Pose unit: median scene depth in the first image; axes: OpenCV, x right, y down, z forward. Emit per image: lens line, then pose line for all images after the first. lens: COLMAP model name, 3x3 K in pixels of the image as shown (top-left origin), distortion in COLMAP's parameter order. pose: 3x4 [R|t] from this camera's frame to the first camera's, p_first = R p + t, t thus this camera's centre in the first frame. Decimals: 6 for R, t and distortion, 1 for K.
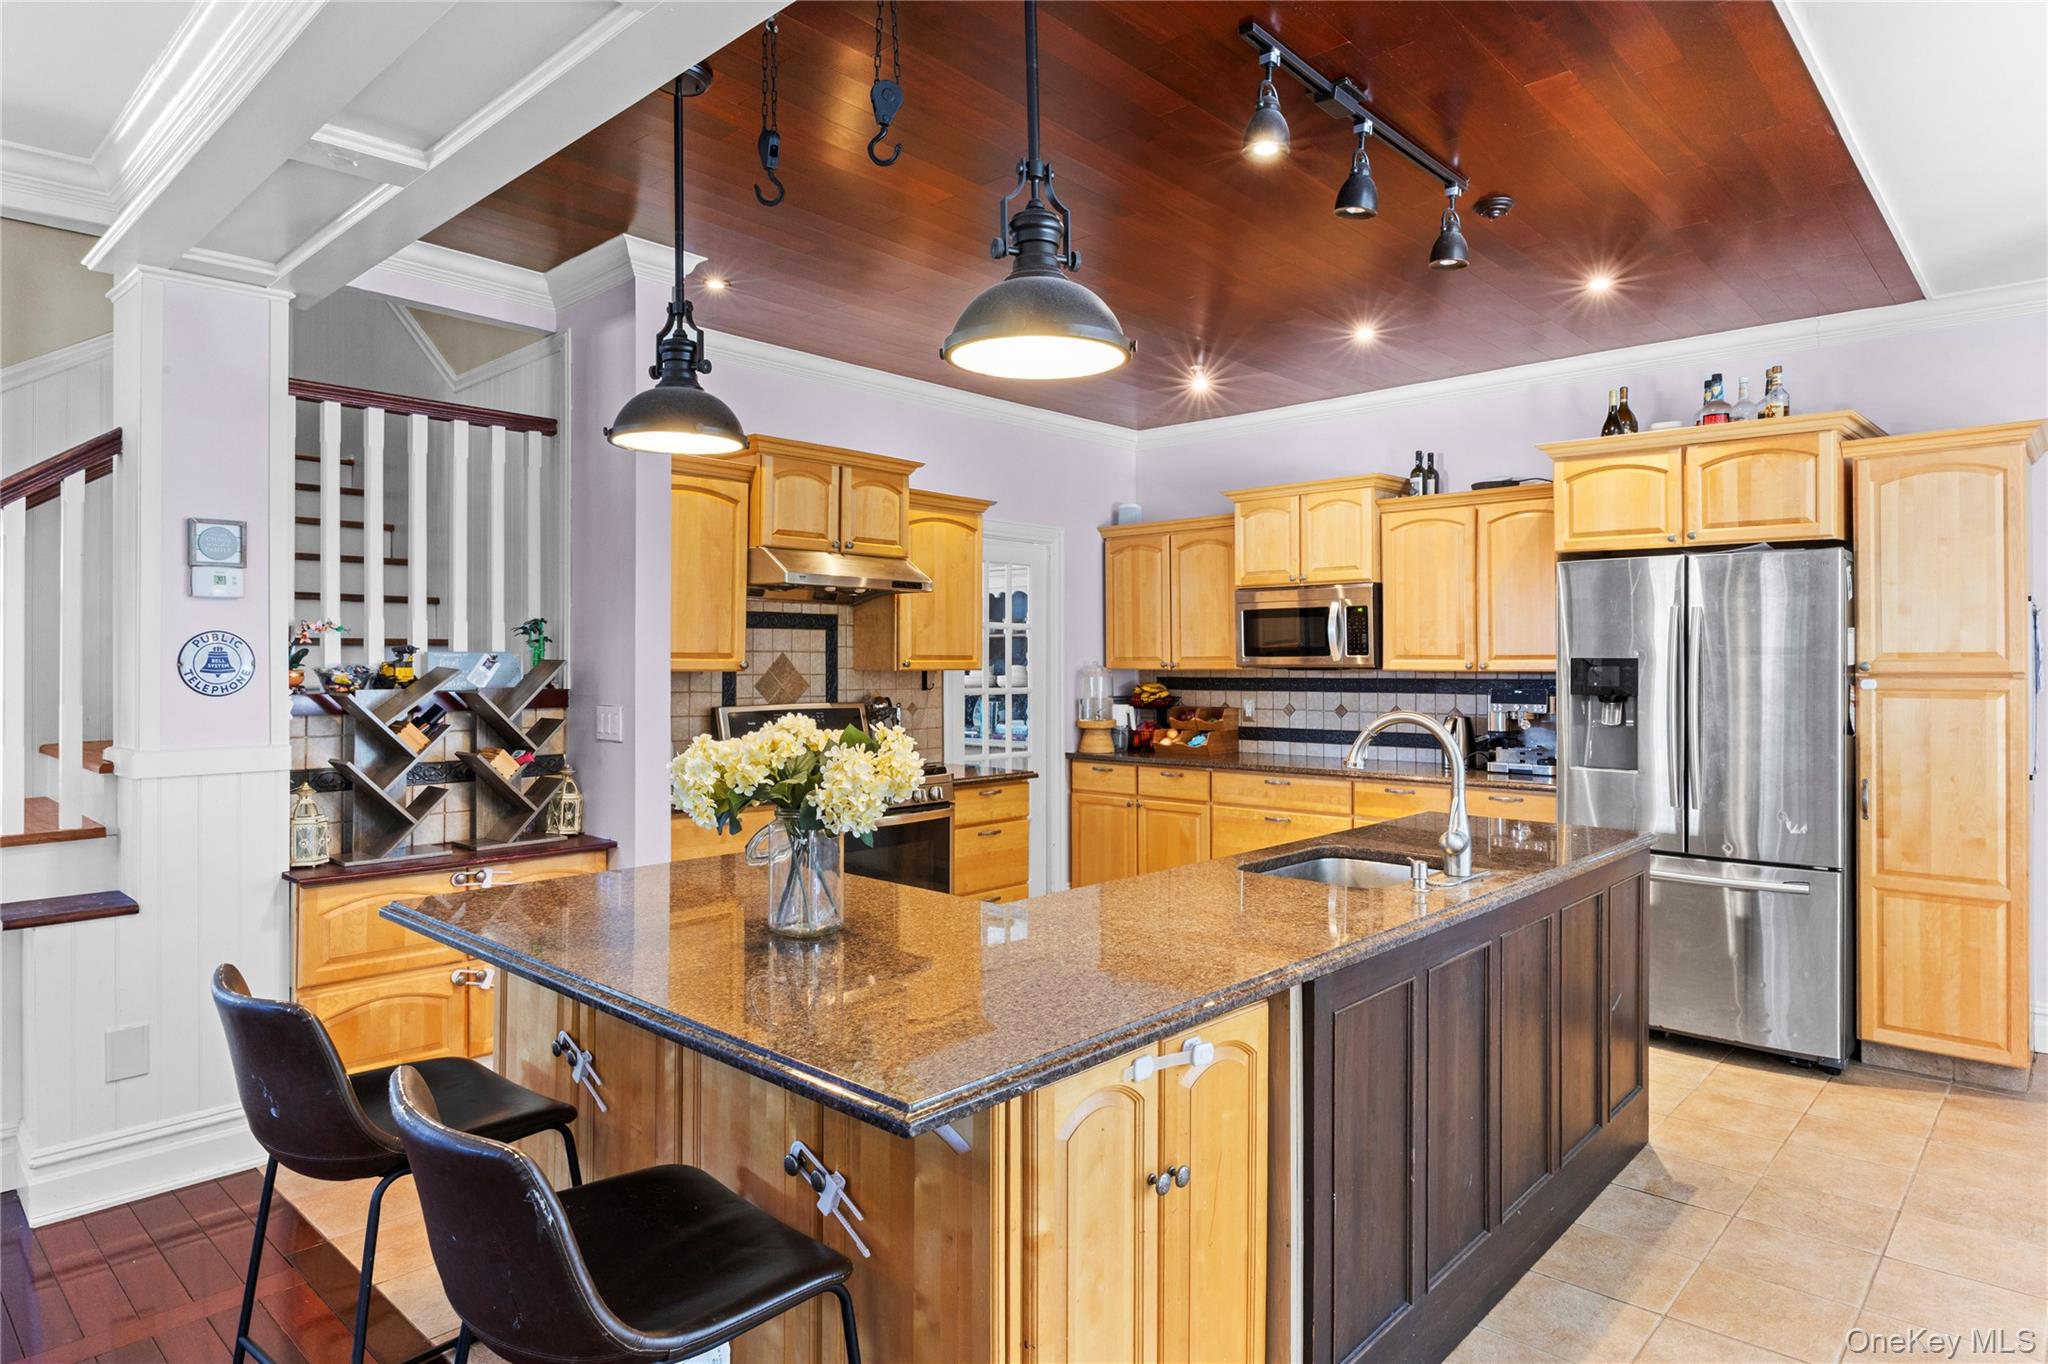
lens RADIAL K [[1165.8, 0, 1023.0], [0, 1165.8, 658.0], [0, 0, 1]] dist [-0.000243, -0.001109]
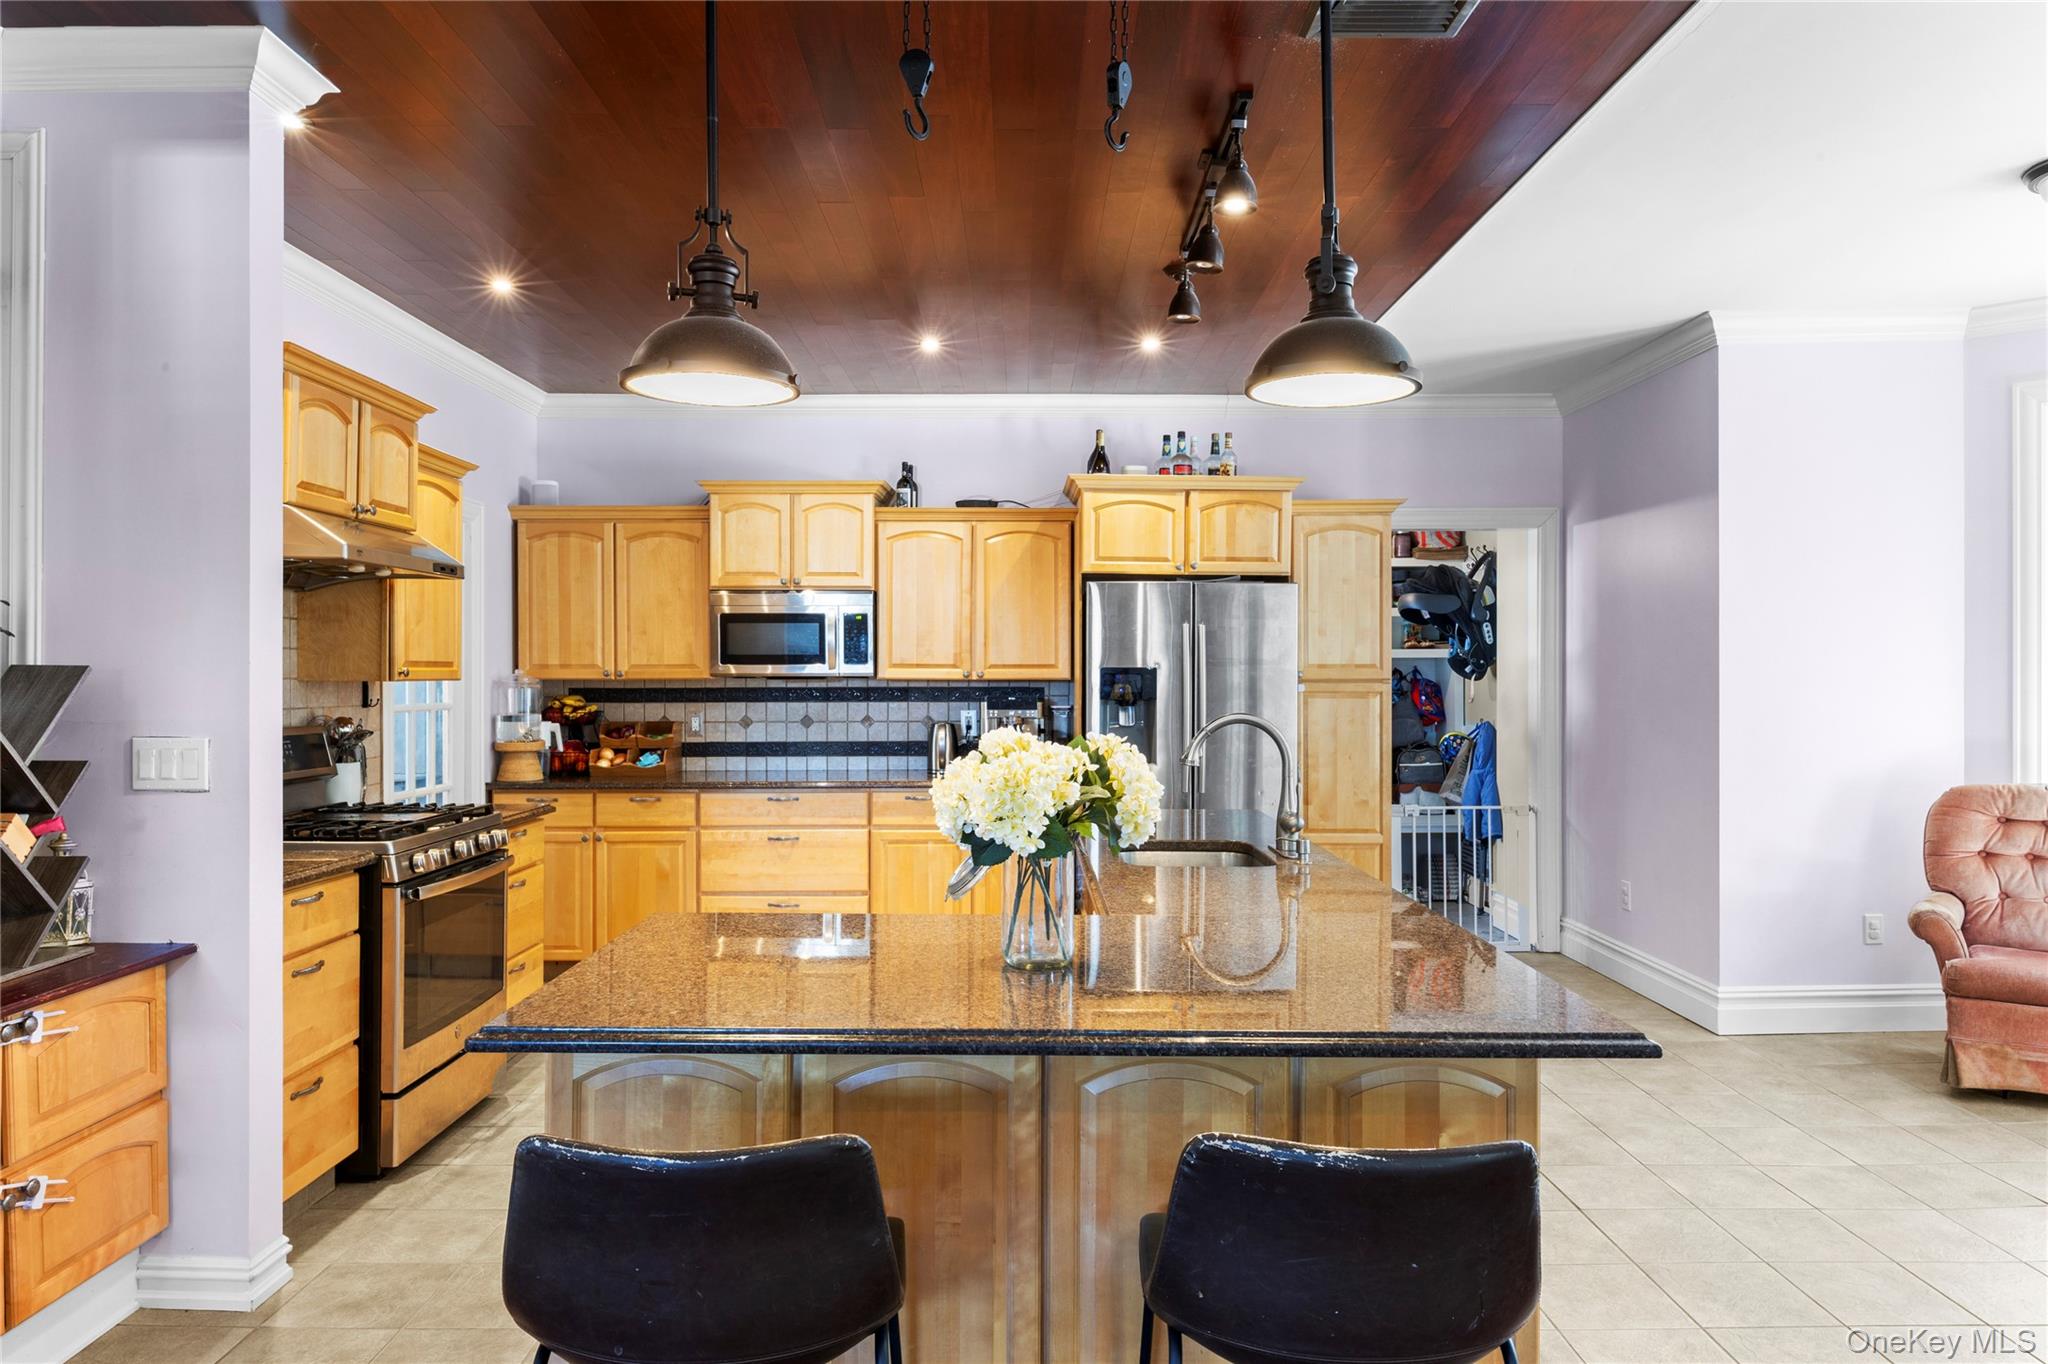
lens RADIAL K [[1296.8, 0, 1024.0], [0, 1296.8, 682.0], [0, 0, 1]] dist [0.004820, 0.000483]
pose [[0.731126, -0.004538, 0.682227, -0.351529], [-0.003651, 0.999938, 0.010563, 0.000881], [-0.682233, -0.010214, 0.731064, 0.105969]]
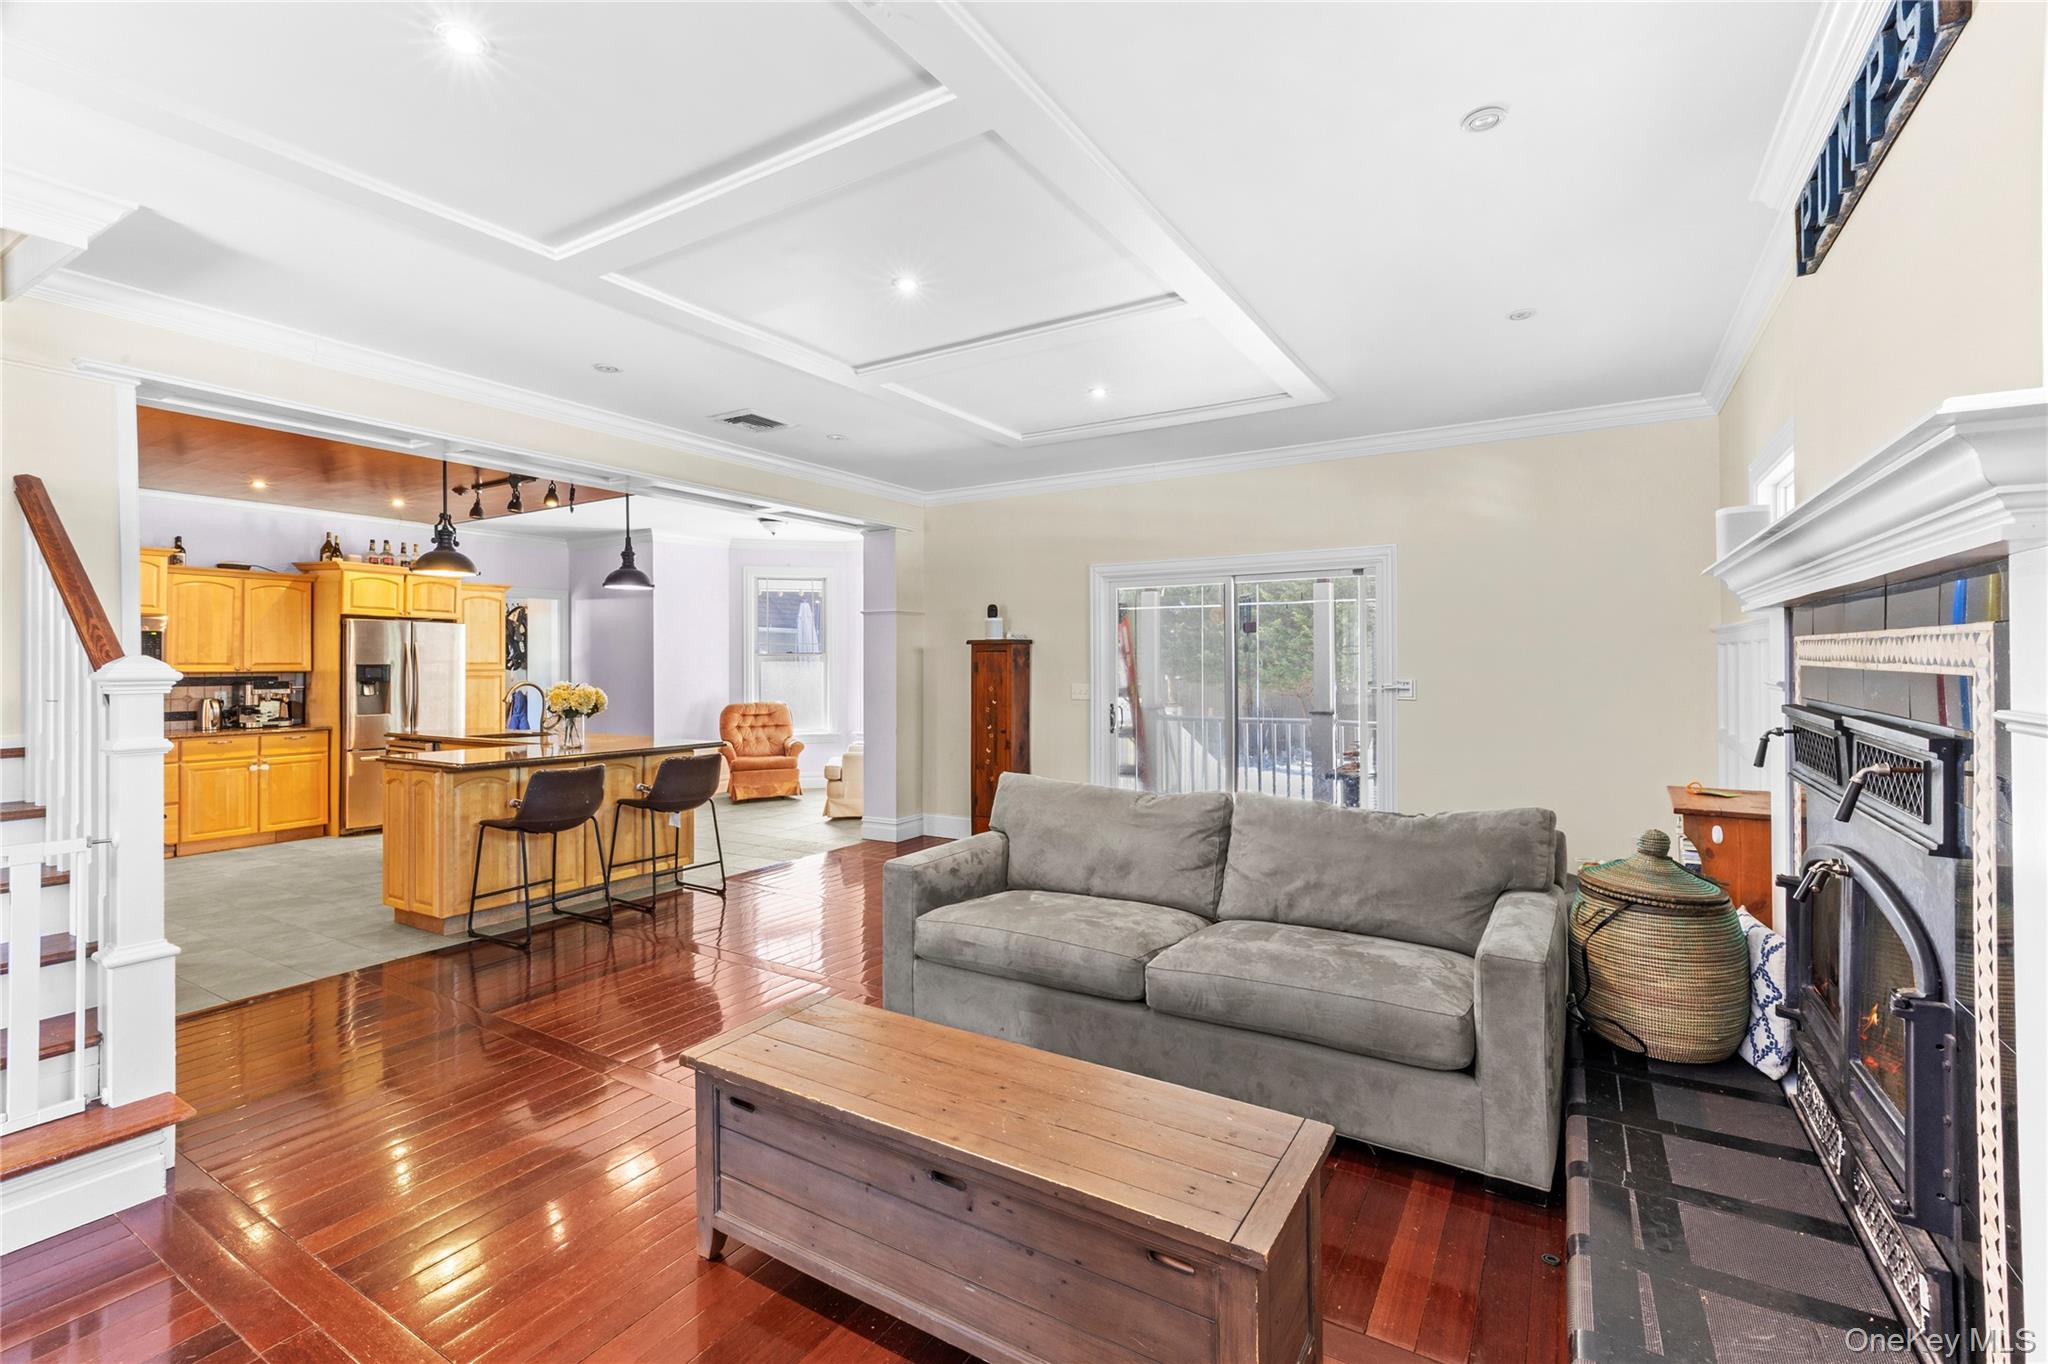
lens RADIAL K [[902.8, 0, 1027.6], [0, 902.8, 657.9], [0, 0, 1]] dist [0.000116, 0.000003]
pose [[-0.193638, 0.009241, 0.981030, -1.112626], [0.001322, 0.999957, -0.009159, 0.004022], [-0.981072, -0.000476, -0.193642, 0.088523]]
